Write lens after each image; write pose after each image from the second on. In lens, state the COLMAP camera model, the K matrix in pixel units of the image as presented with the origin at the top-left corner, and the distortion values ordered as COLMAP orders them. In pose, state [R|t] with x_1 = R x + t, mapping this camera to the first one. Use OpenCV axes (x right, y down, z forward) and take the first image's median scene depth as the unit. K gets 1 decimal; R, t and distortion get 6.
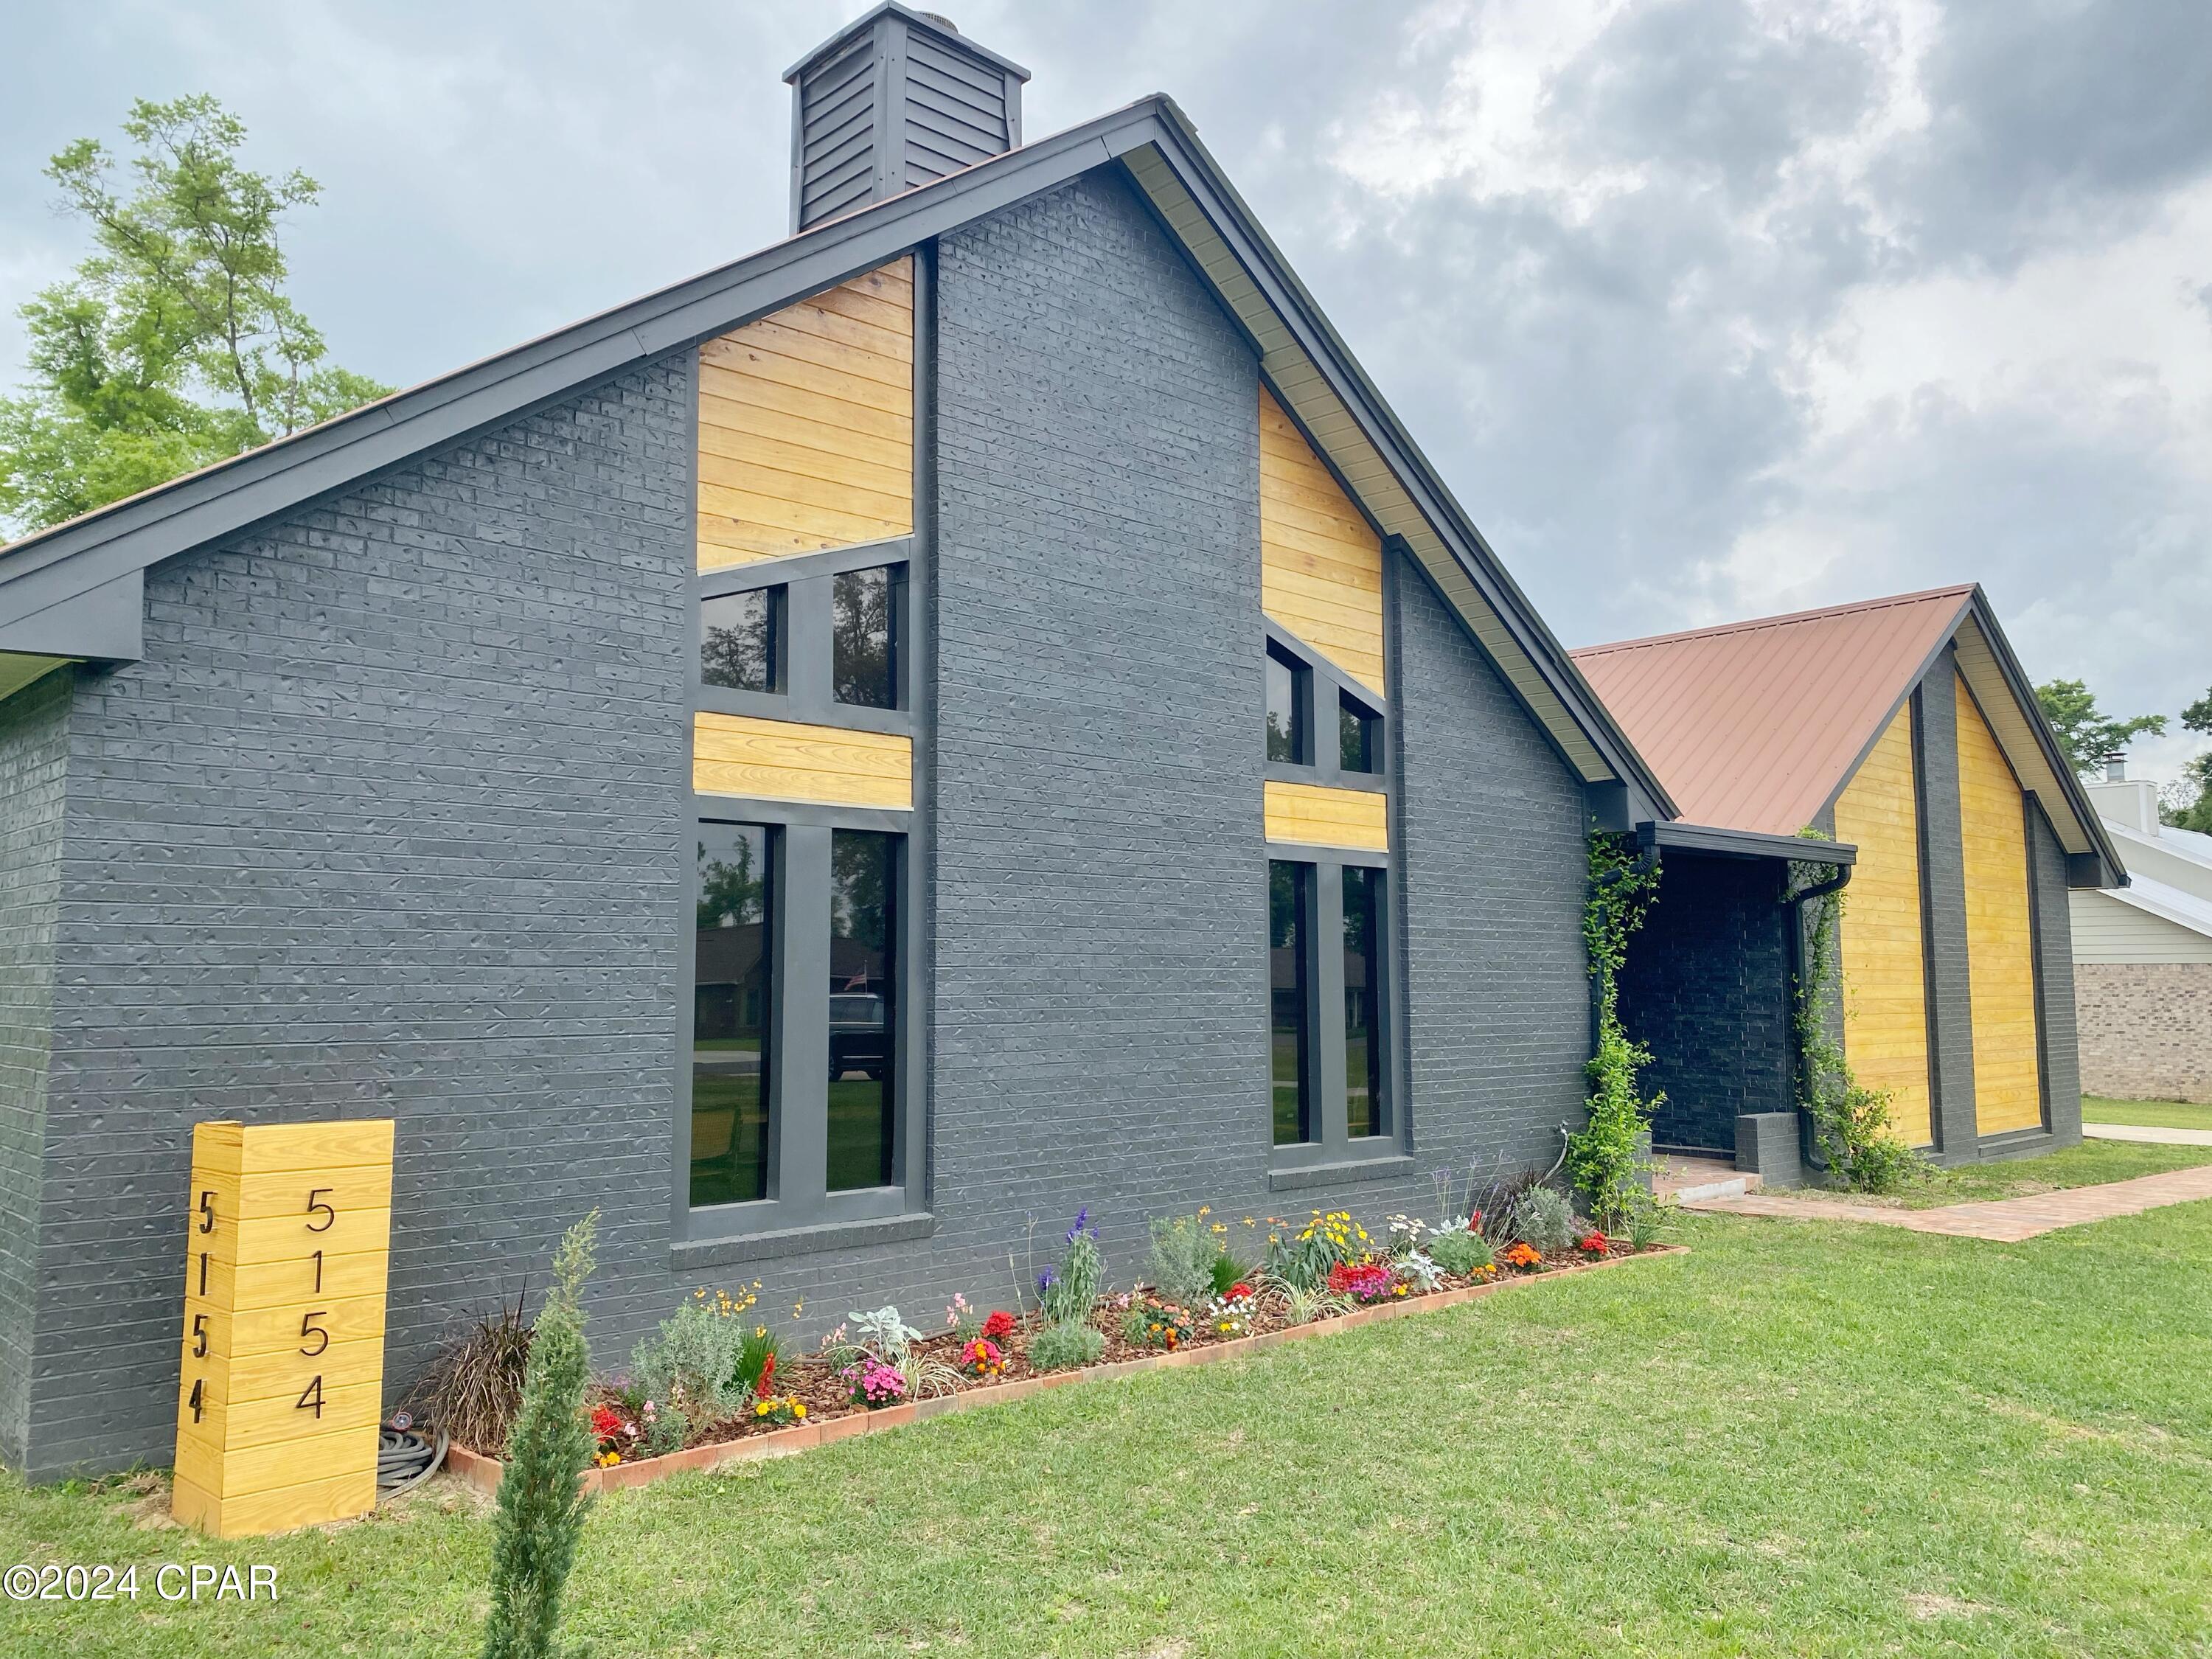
lens RADIAL K [[1683.3, 0, 1106.0], [0, 1683.3, 829.5], [0, 0, 1]] dist [0.029272, -0.002614]
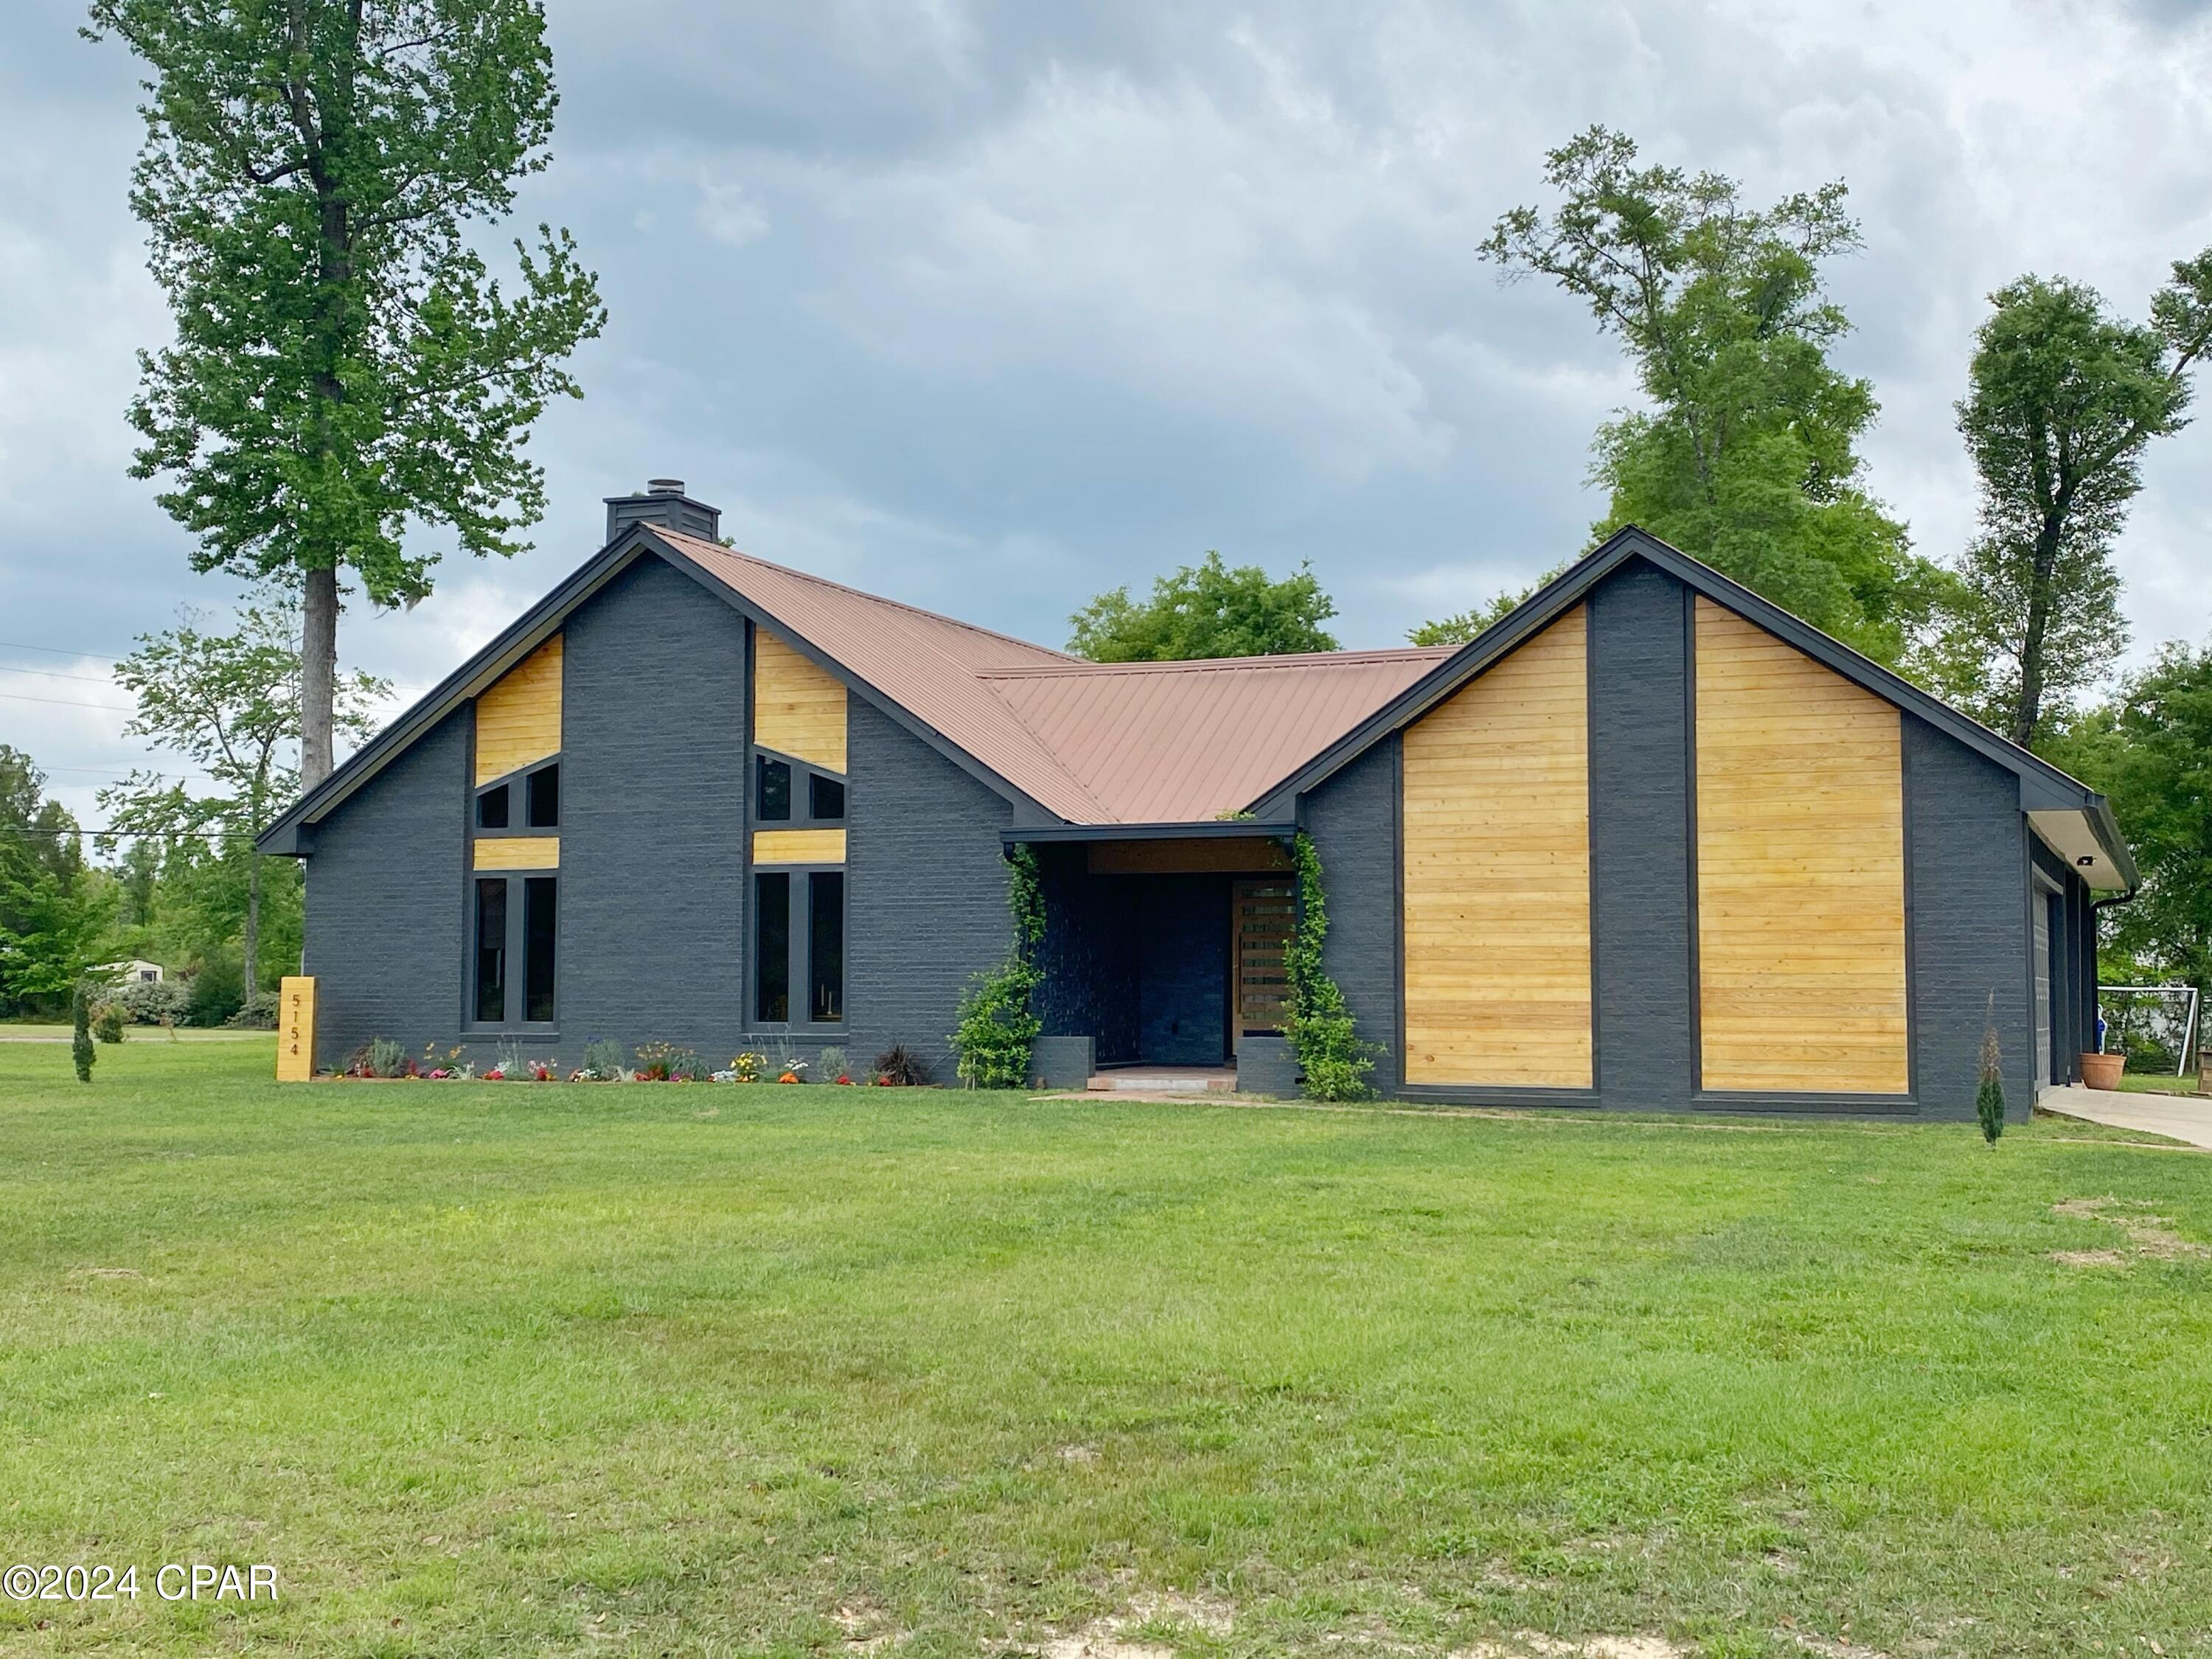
lens RADIAL K [[2539.1, 0, 1106.0], [0, 2539.1, 829.5], [0, 0, 1]] dist [-0.003519, -0.004993]
pose [[0.431130, -0.060076, -0.900288, 2.734733], [0.079807, 0.996409, -0.028272, 0.077855], [0.898754, -0.059661, 0.434376, 0.104830]]
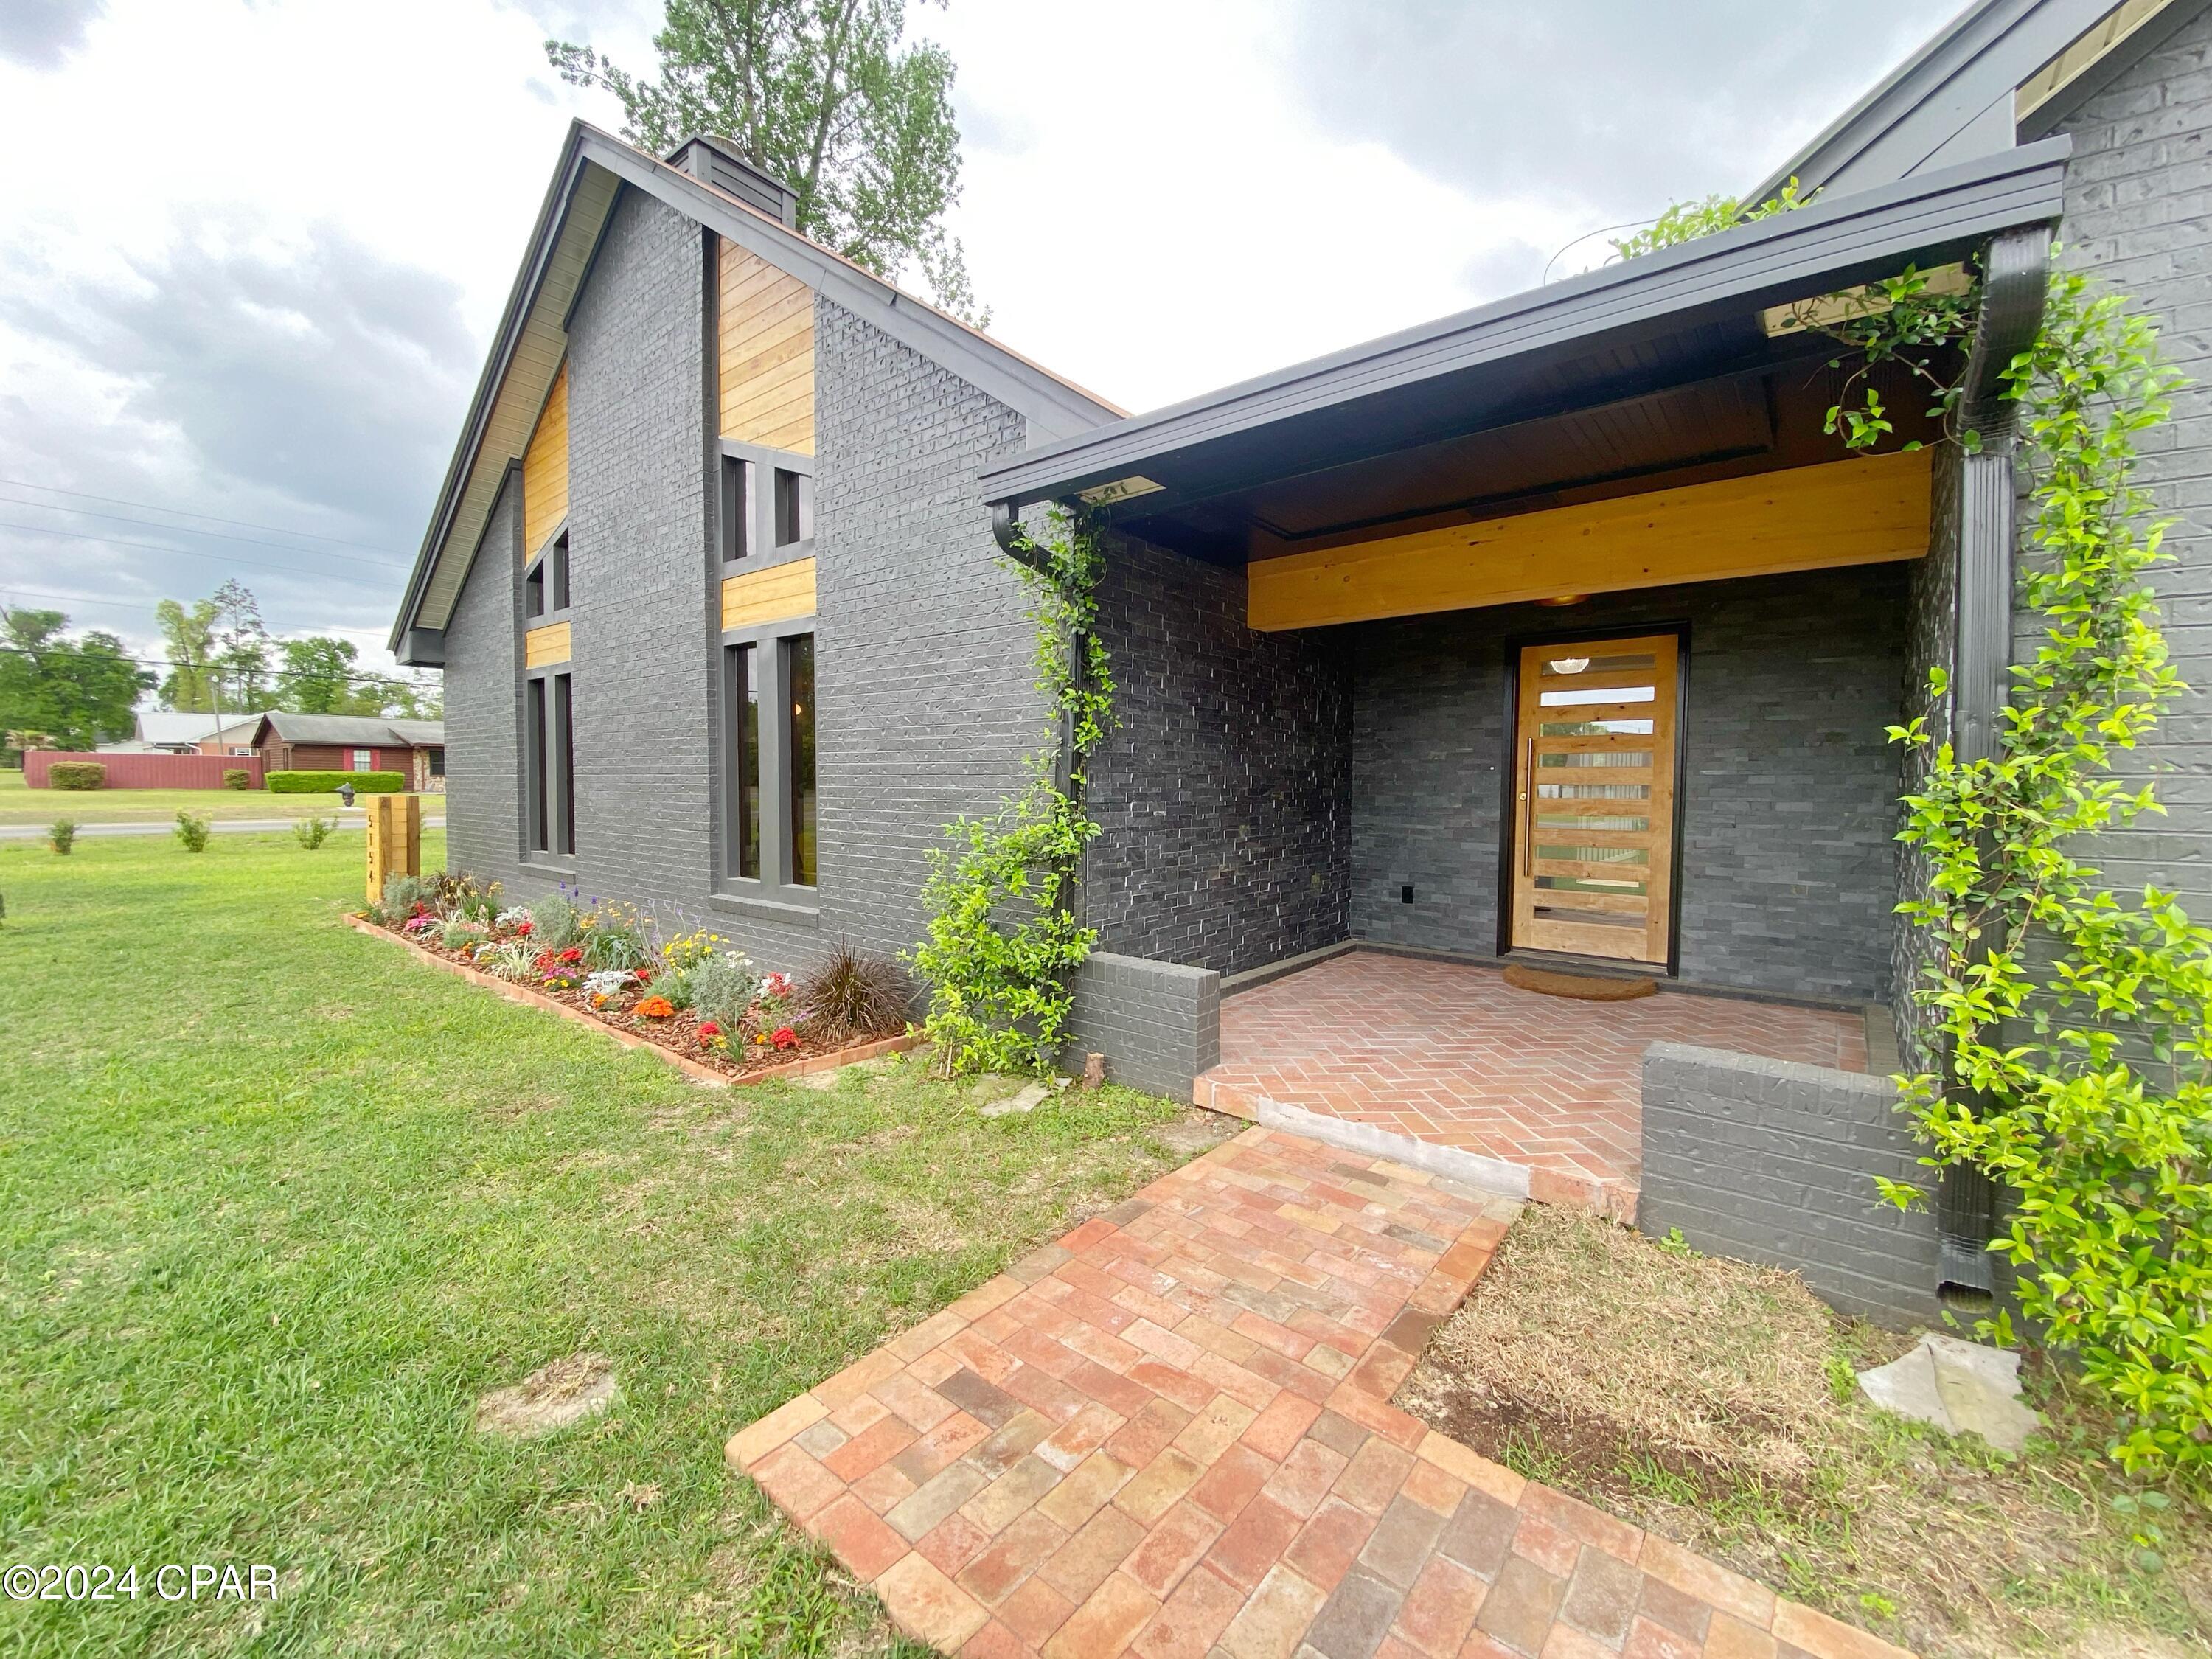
lens RADIAL K [[893.9, 0, 1105.2], [0, 893.9, 825.1], [0, 0, 1]] dist [0.023624, -0.021139]
pose [[0.161795, 0.044890, -0.985803, 0.754255], [0.079928, 0.995087, 0.058431, 0.124739], [0.983582, -0.088247, 0.157412, 1.104534]]
